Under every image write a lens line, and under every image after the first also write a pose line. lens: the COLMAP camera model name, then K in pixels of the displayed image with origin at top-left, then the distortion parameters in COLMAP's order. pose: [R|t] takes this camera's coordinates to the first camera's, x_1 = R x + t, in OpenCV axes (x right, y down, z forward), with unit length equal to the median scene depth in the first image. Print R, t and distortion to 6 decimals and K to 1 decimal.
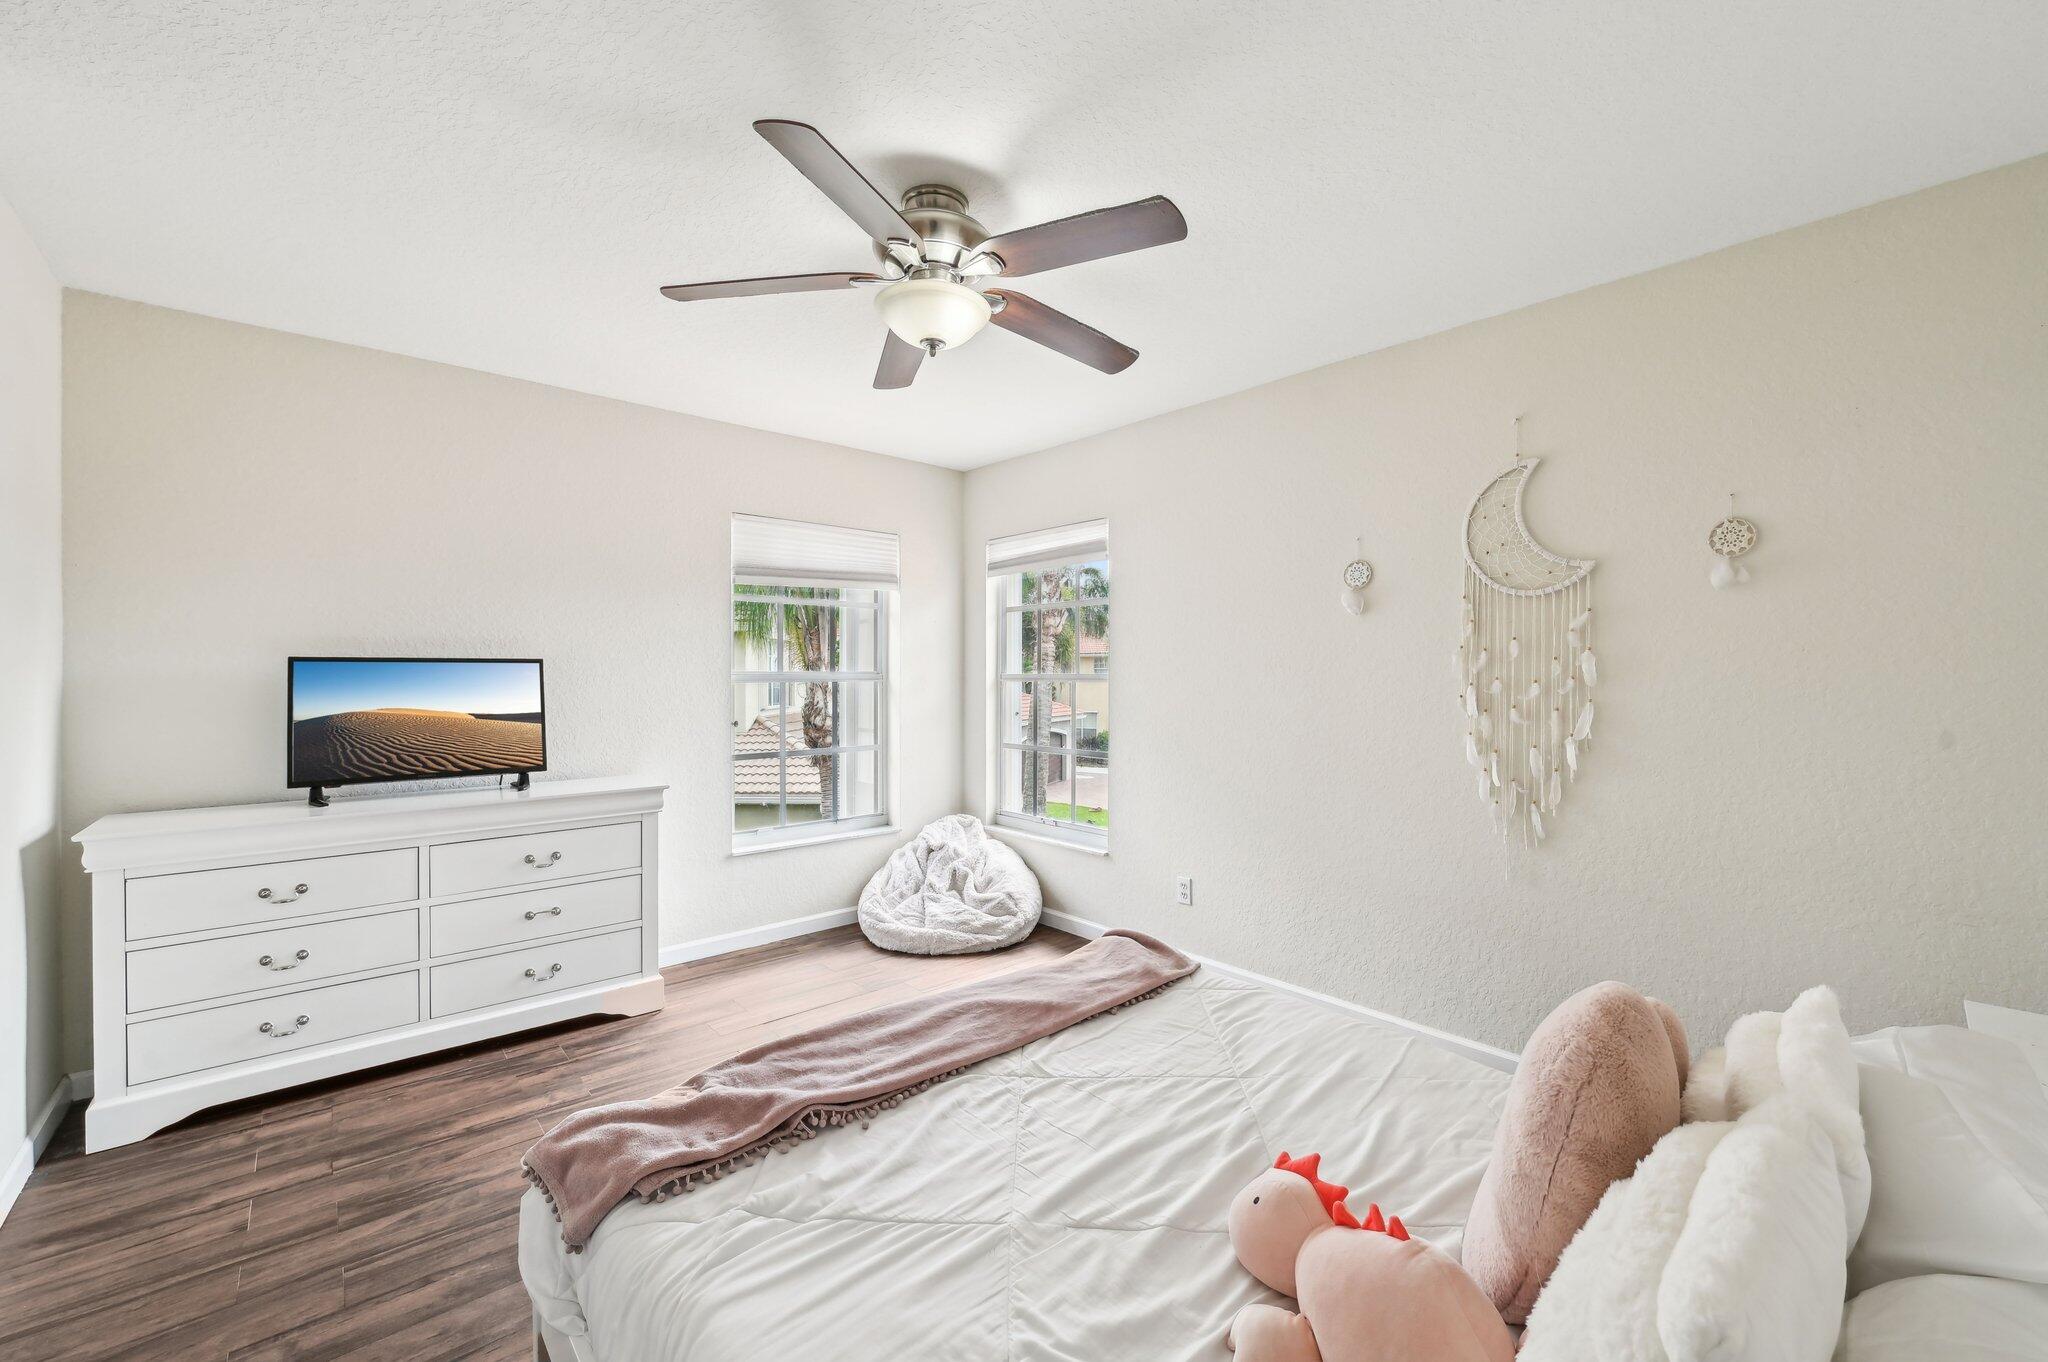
lens RADIAL K [[818.3, 0, 1029.6], [0, 818.3, 678.2], [0, 0, 1]] dist [-0.007439, -0.000129]
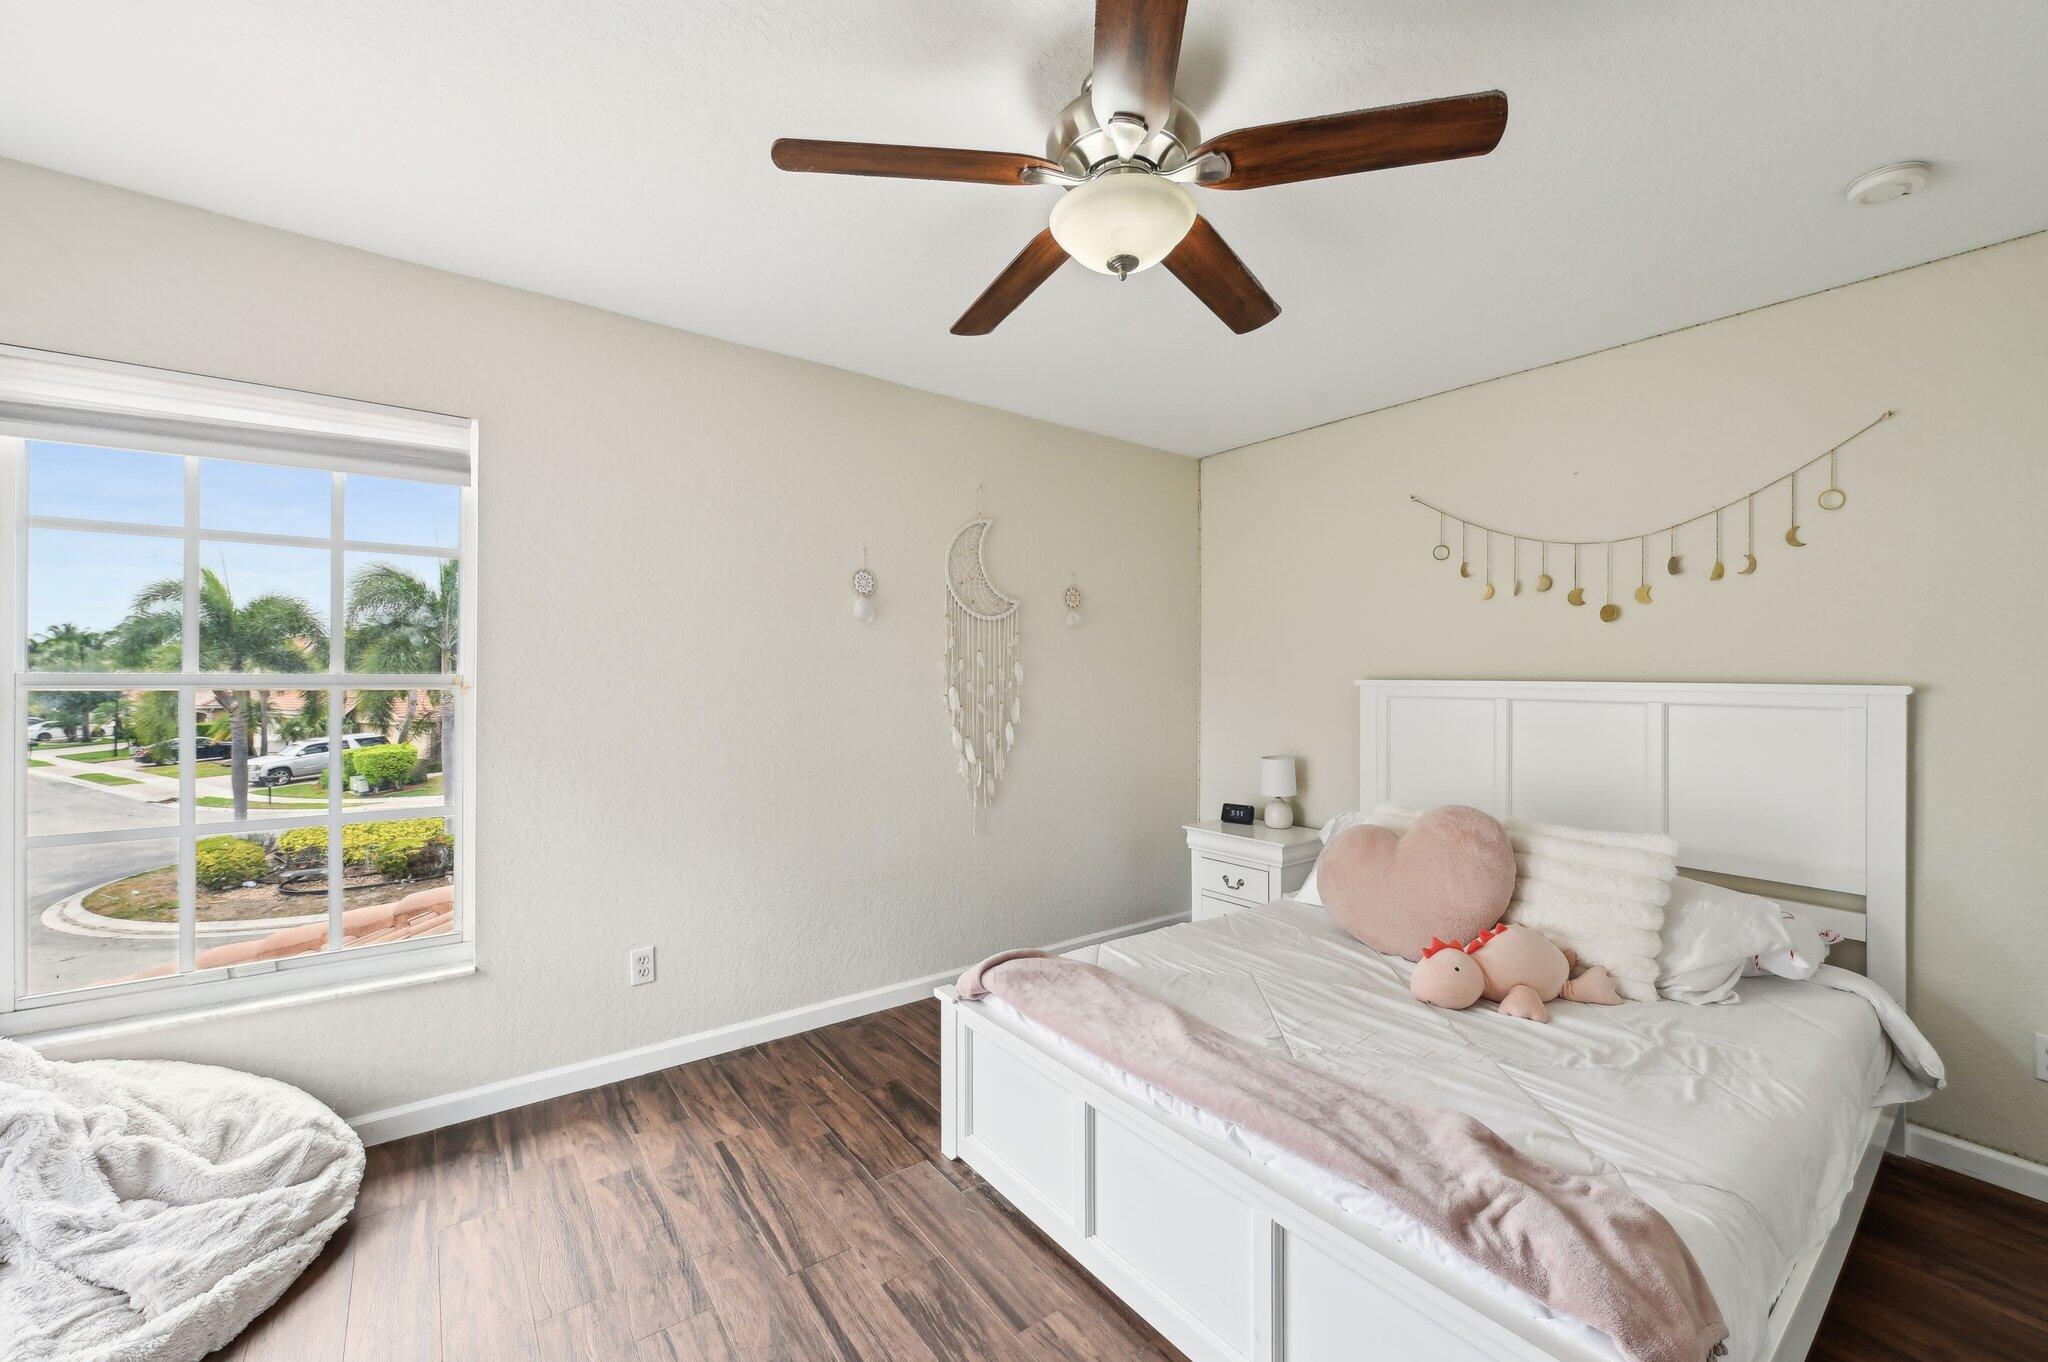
lens RADIAL K [[818.3, 0, 1029.6], [0, 818.3, 678.2], [0, 0, 1]] dist [-0.007439, -0.000129]
pose [[0.077182, -0.004398, 0.997007, -0.719686], [-0.002212, 0.999987, 0.004583, -0.010462], [-0.997015, -0.002559, 0.077171, 0.807256]]
